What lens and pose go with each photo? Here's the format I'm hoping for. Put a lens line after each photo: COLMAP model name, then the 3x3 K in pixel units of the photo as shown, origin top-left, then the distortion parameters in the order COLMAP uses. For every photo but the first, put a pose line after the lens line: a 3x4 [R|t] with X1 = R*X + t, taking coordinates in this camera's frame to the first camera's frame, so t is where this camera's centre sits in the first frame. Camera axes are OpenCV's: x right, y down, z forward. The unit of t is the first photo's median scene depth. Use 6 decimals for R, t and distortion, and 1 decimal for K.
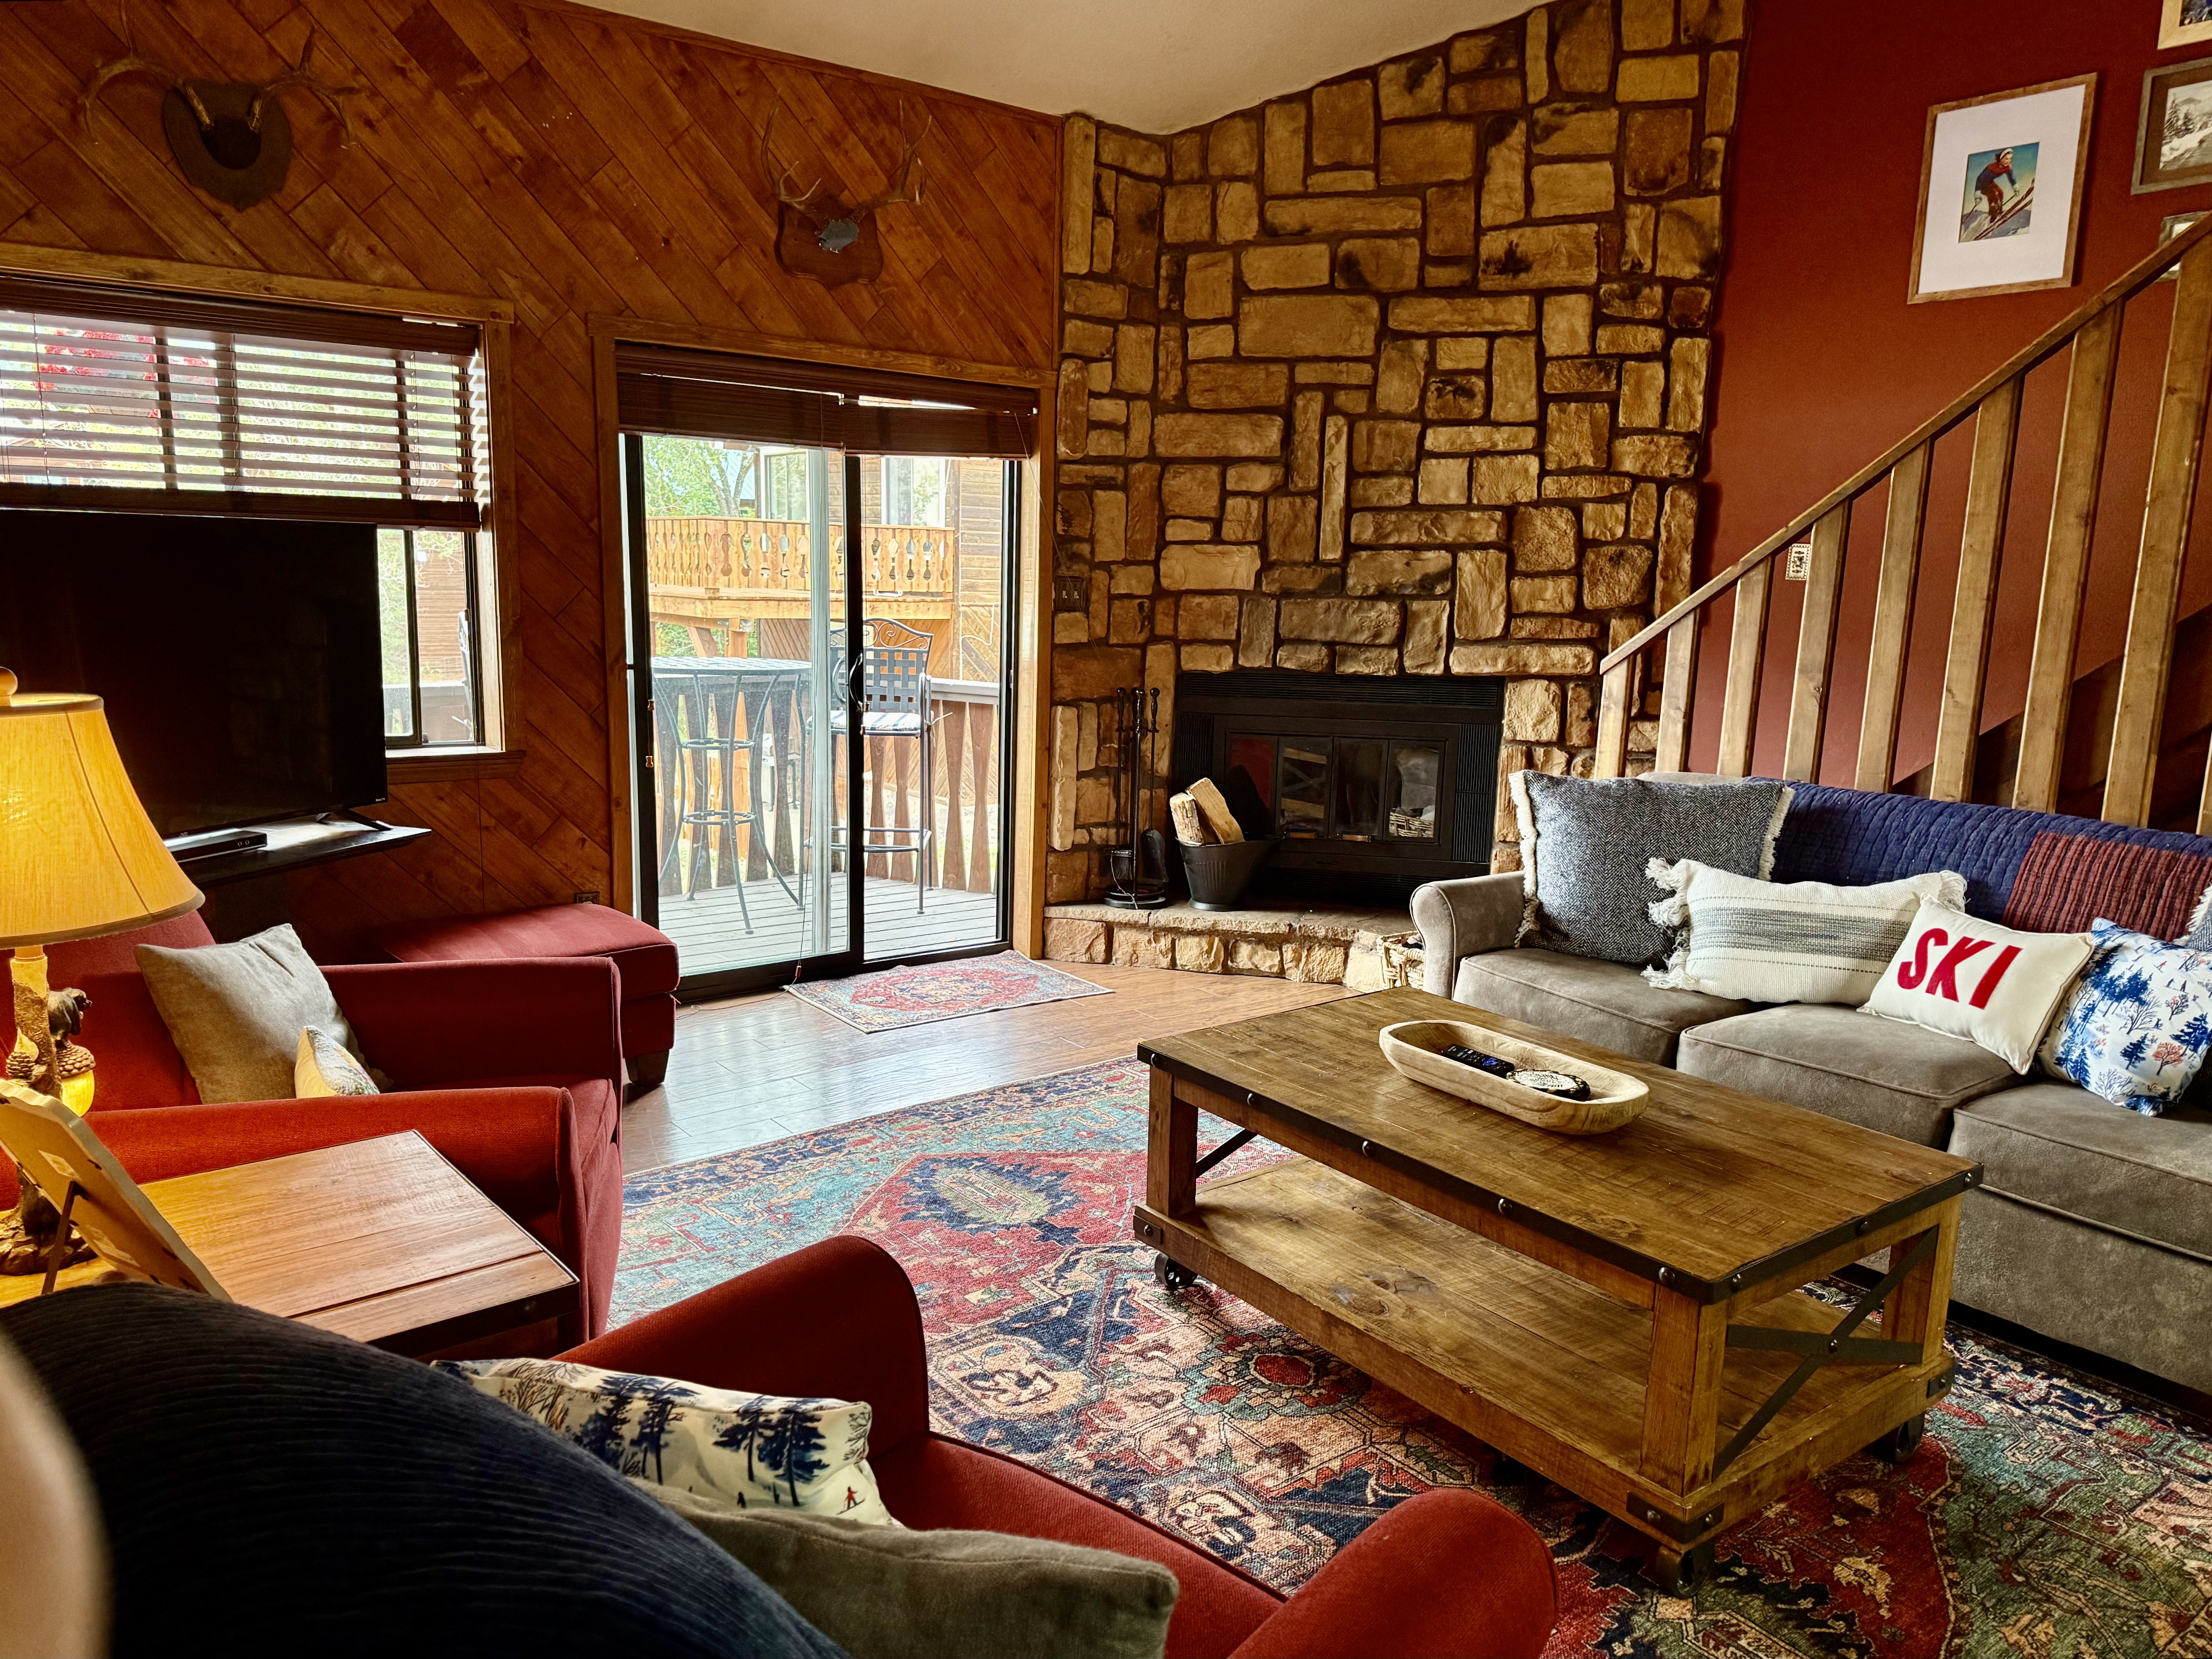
lens RADIAL K [[1603.1, 0, 1103.6], [0, 1603.1, 848.2], [0, 0, 1]] dist [0.112280, -0.154459]
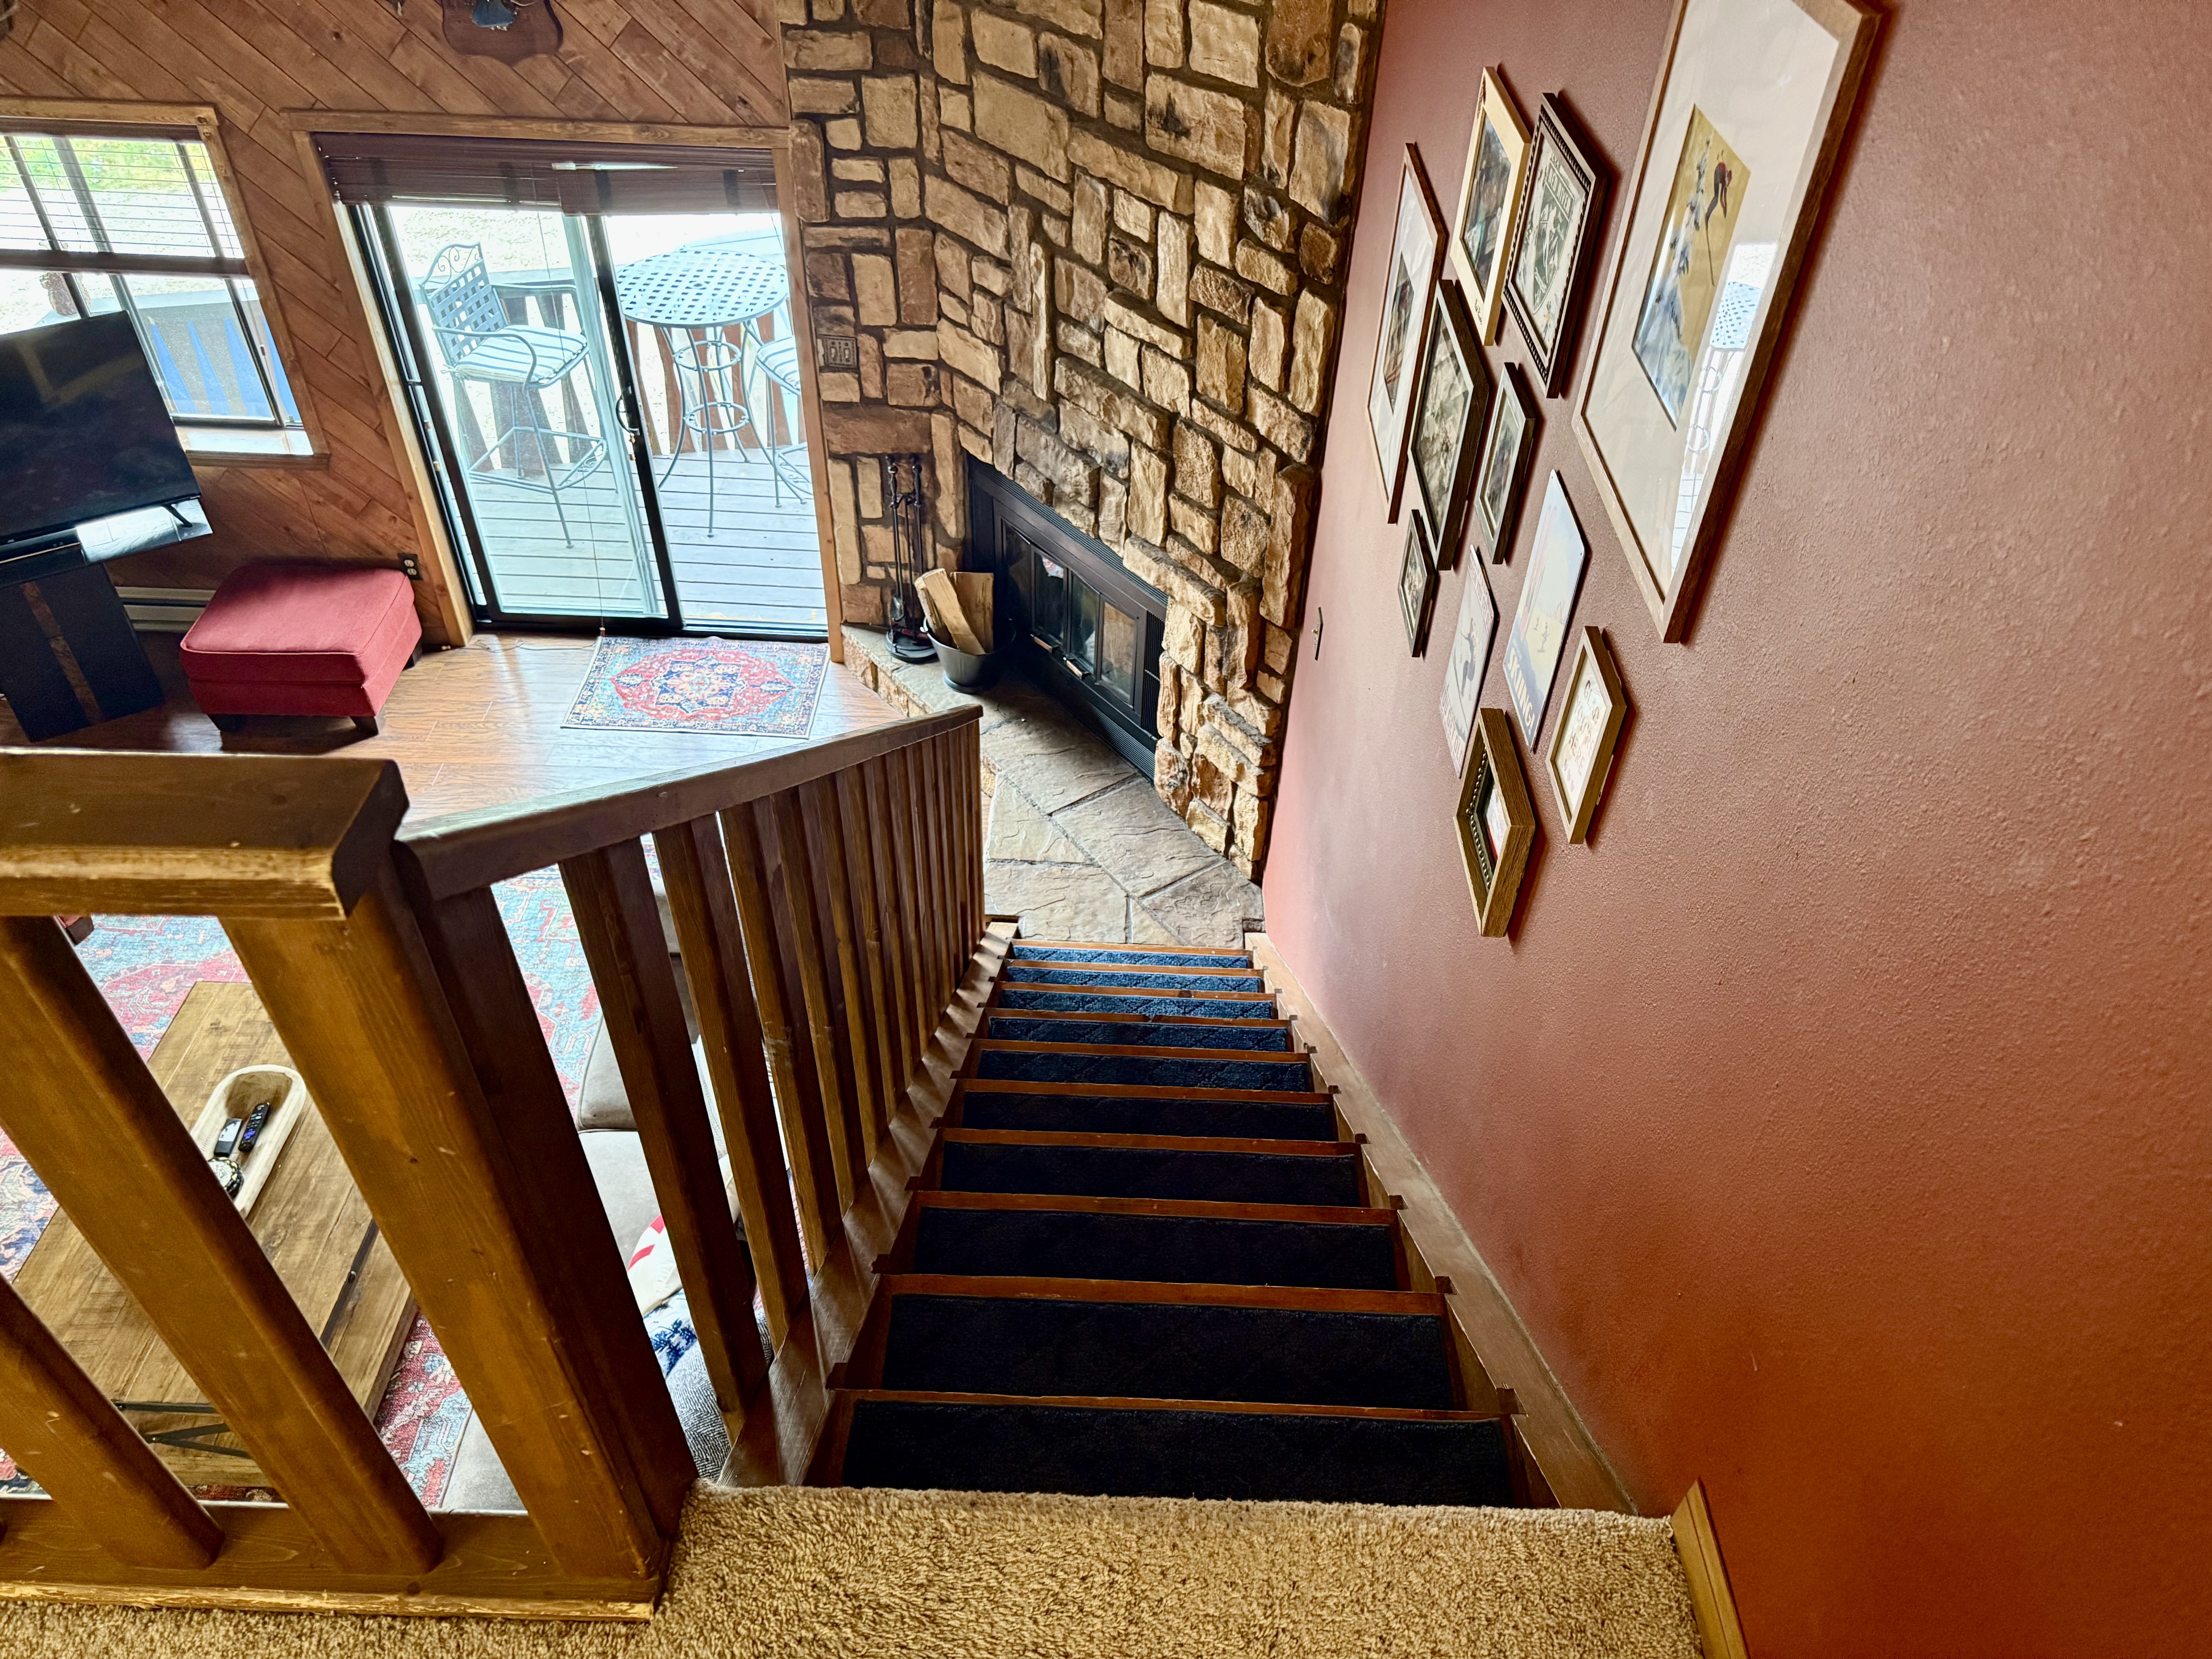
lens RADIAL K [[1602.8, 0, 1110.4], [0, 1602.8, 842.6], [0, 0, 1]] dist [0.000839, -0.000826]
pose [[0.771469, 0.423094, -0.475213, 0.860336], [-0.115075, 0.827340, 0.549787, -0.577815], [0.625775, -0.369459, 0.686954, 0.402706]]
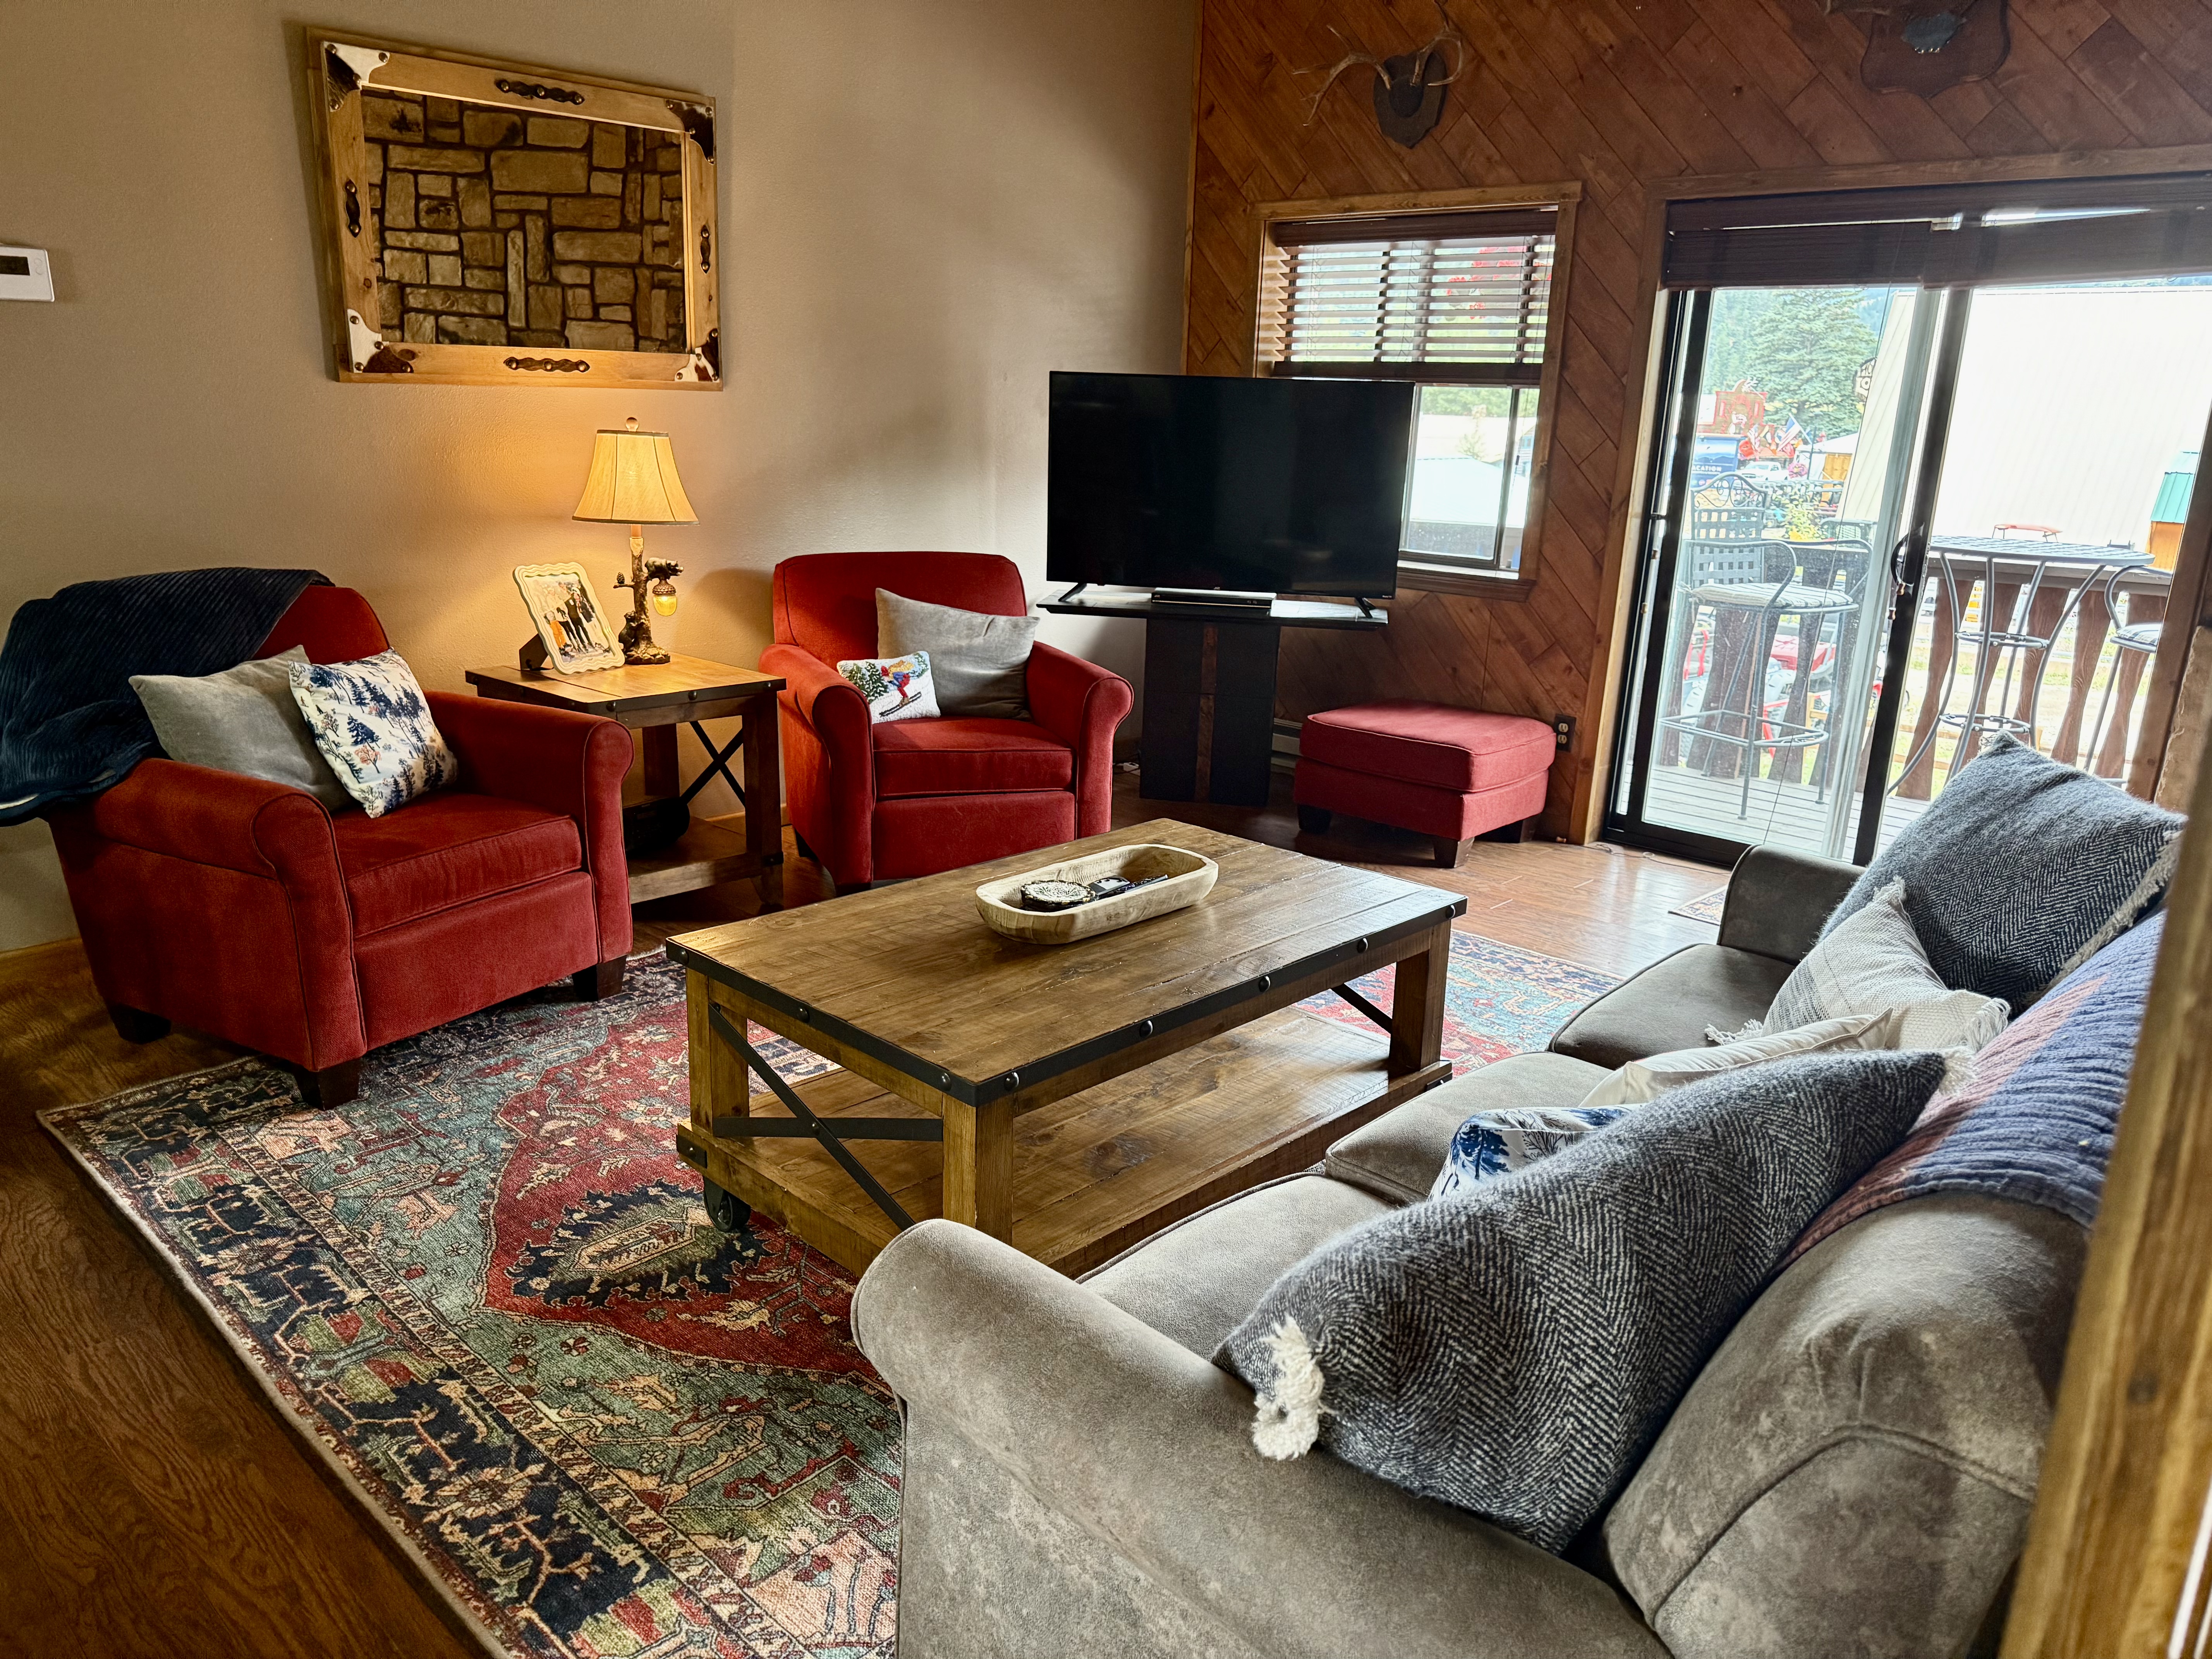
lens RADIAL K [[1580.6, 0, 1087.6], [0, 1580.6, 875.6], [0, 0, 1]] dist [0.012688, -0.027809]
pose [[0.135225, 0.262890, -0.955302, 0.740017], [-0.205394, 0.950652, 0.232537, -0.057839], [0.969292, 0.164769, 0.182548, 0.520938]]
